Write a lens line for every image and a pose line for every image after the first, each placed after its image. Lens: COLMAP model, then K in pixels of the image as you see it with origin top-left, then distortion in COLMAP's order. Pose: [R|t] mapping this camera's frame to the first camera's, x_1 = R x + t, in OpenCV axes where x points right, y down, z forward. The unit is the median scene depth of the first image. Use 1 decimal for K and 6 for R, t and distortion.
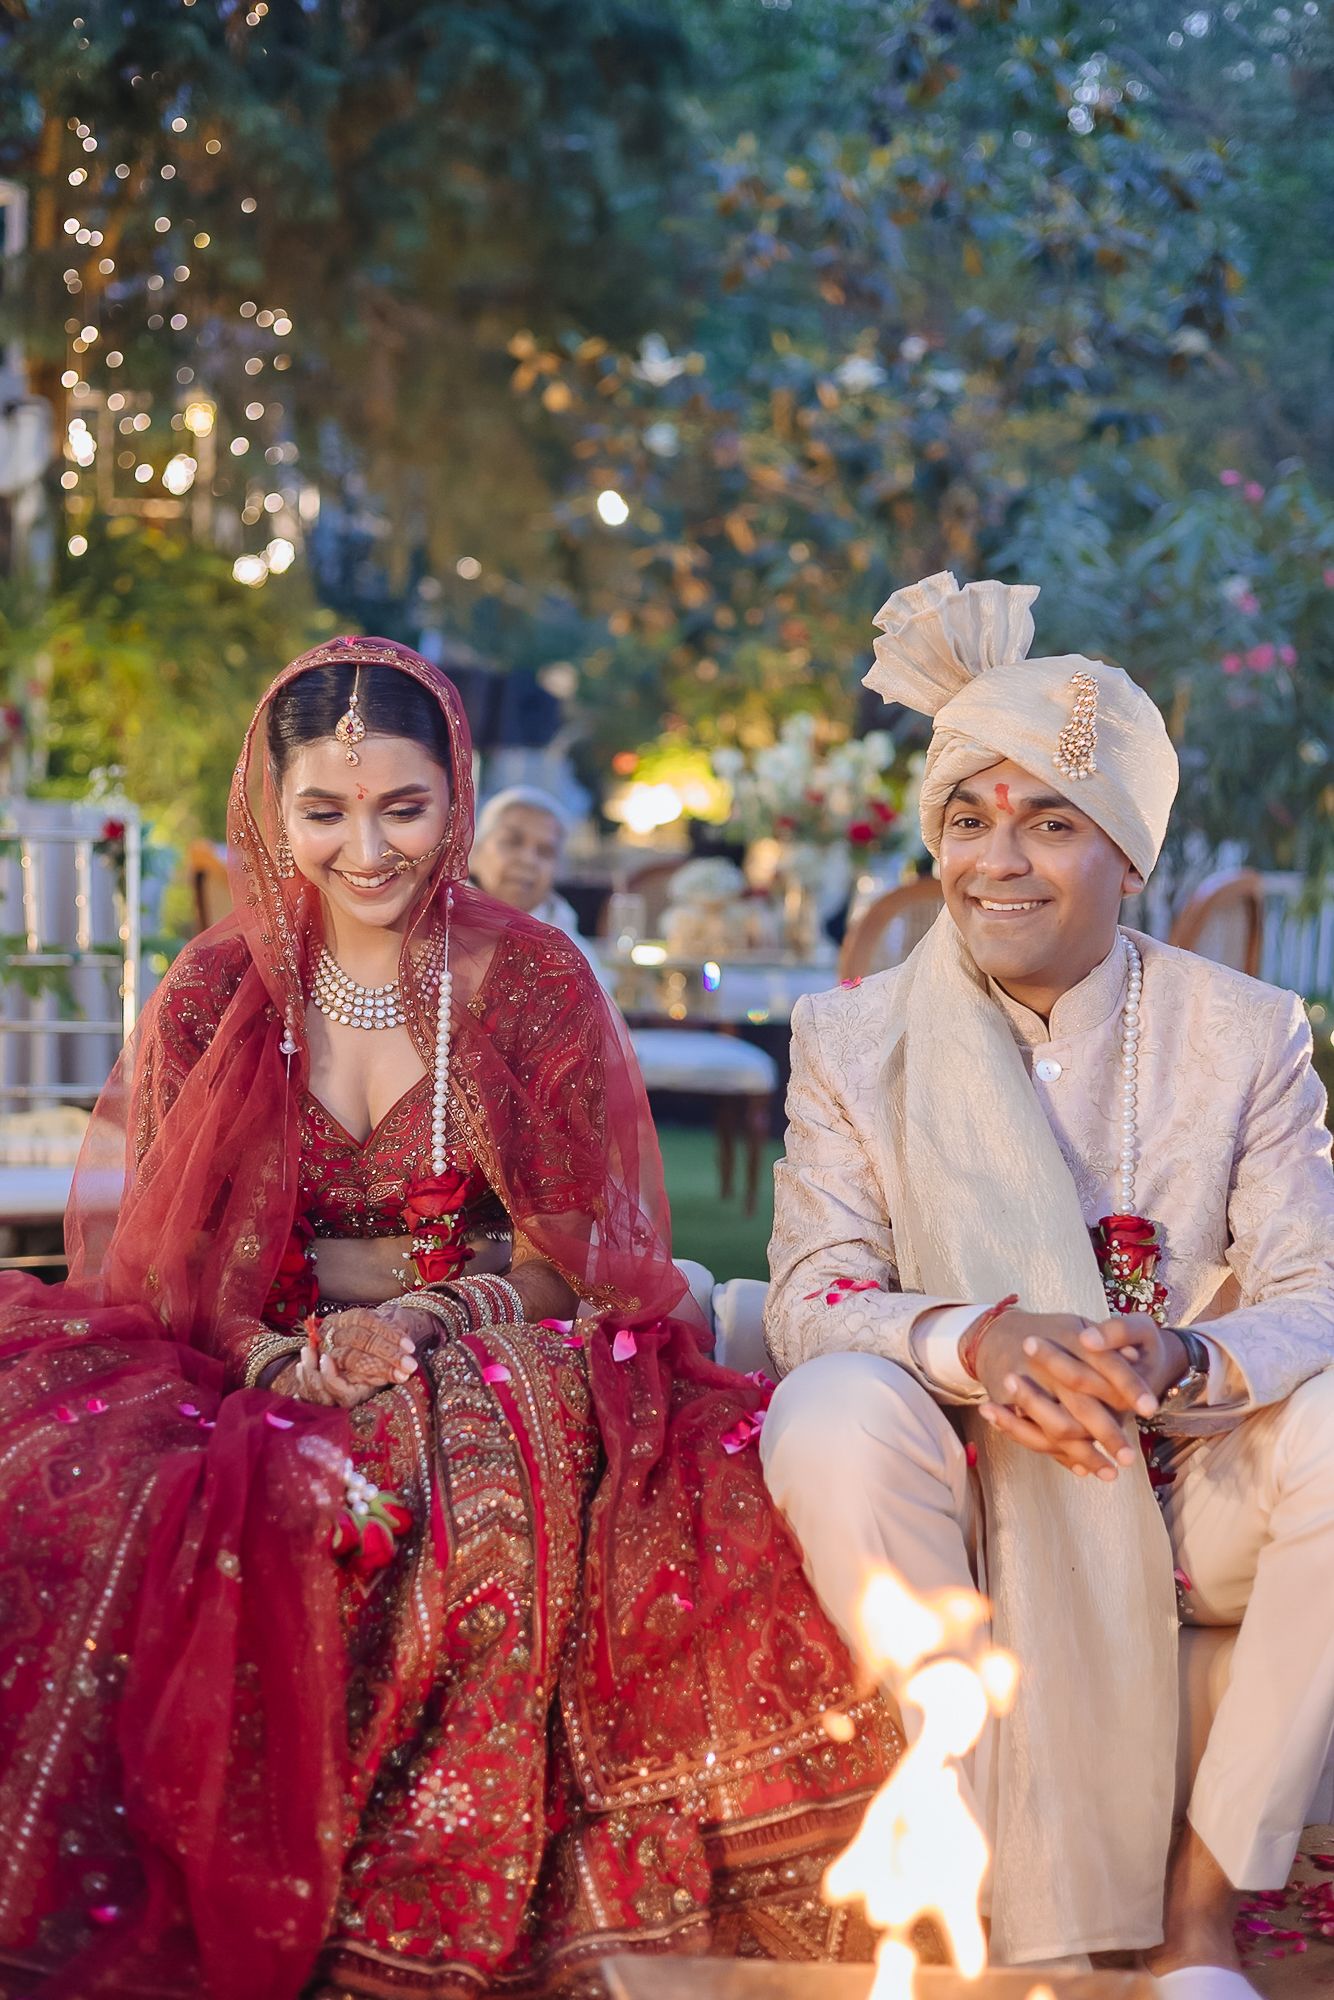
lens RADIAL K [[3699.1, 0, 651.7], [0, 3699.1, 989.6], [0, 0, 1]] dist [0.334383, 0.000000]
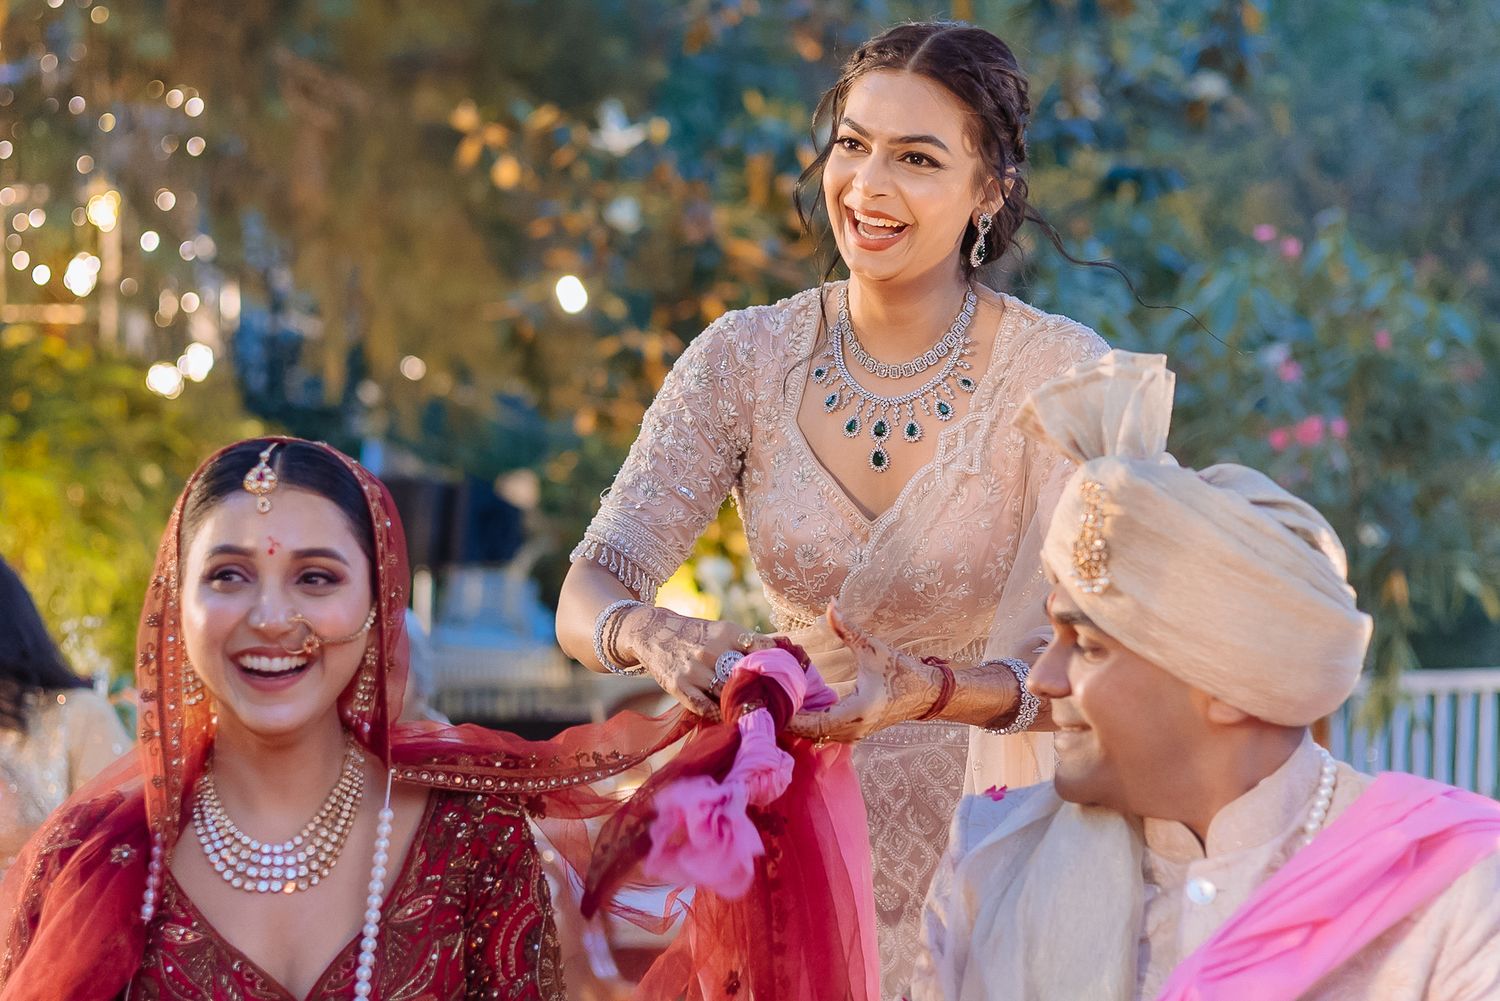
lens RADIAL K [[2774.3, 0, 752.3], [0, 2774.3, 504.2], [0, 0, 1]] dist [0.334383, 0.000000]
pose [[0.999123, -0.041393, 0.006314, 0.025690], [0.041639, 0.998081, -0.045834, -0.046468], [-0.004405, 0.046057, 0.998929, 0.334154]]
